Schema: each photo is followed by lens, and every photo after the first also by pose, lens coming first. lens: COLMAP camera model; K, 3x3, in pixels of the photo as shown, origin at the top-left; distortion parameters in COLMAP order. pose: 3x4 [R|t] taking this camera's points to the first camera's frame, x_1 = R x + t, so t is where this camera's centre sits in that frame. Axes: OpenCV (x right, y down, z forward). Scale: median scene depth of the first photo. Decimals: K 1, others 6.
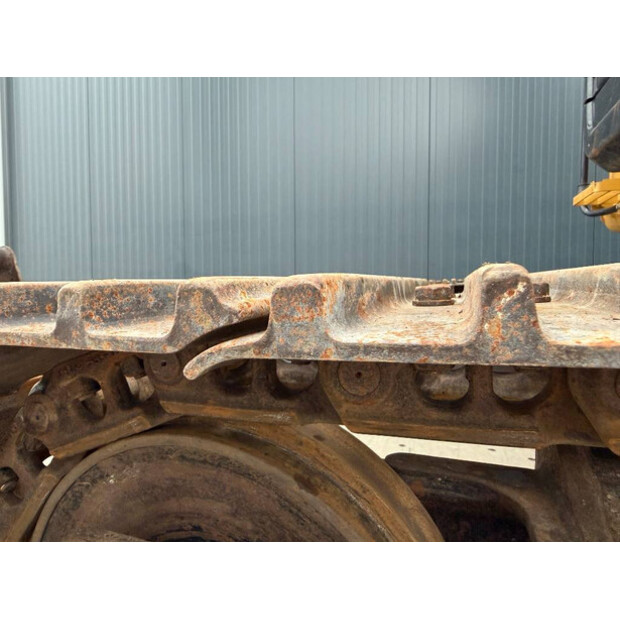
lens RADIAL K [[393.9, 0, 310.0], [0, 393.9, 310.0], [0, 0, 1]] dist [0.000661, 0.003669]
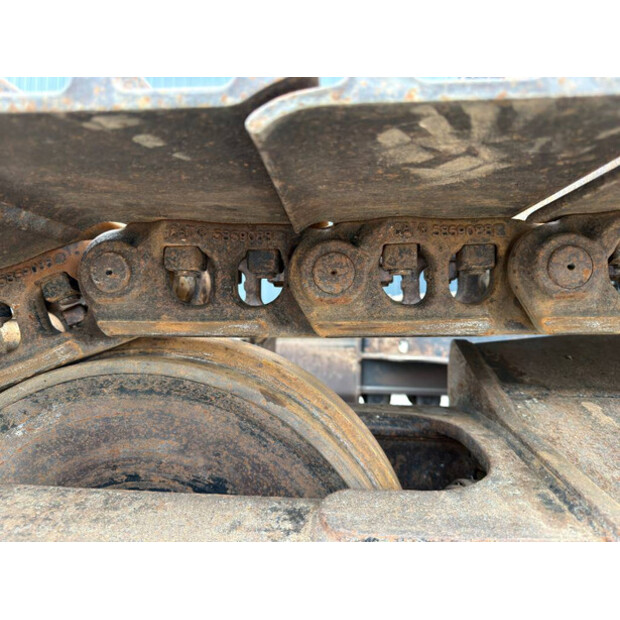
lens RADIAL K [[386.7, 0, 310.0], [0, 386.7, 310.0], [0, 0, 1]] dist [0.016214, -0.025488]
pose [[0.959183, 0.019968, 0.282081, -0.176816], [0.000437, 0.997398, -0.072092, 0.271759], [-0.282786, 0.069273, 0.956678, 0.050618]]
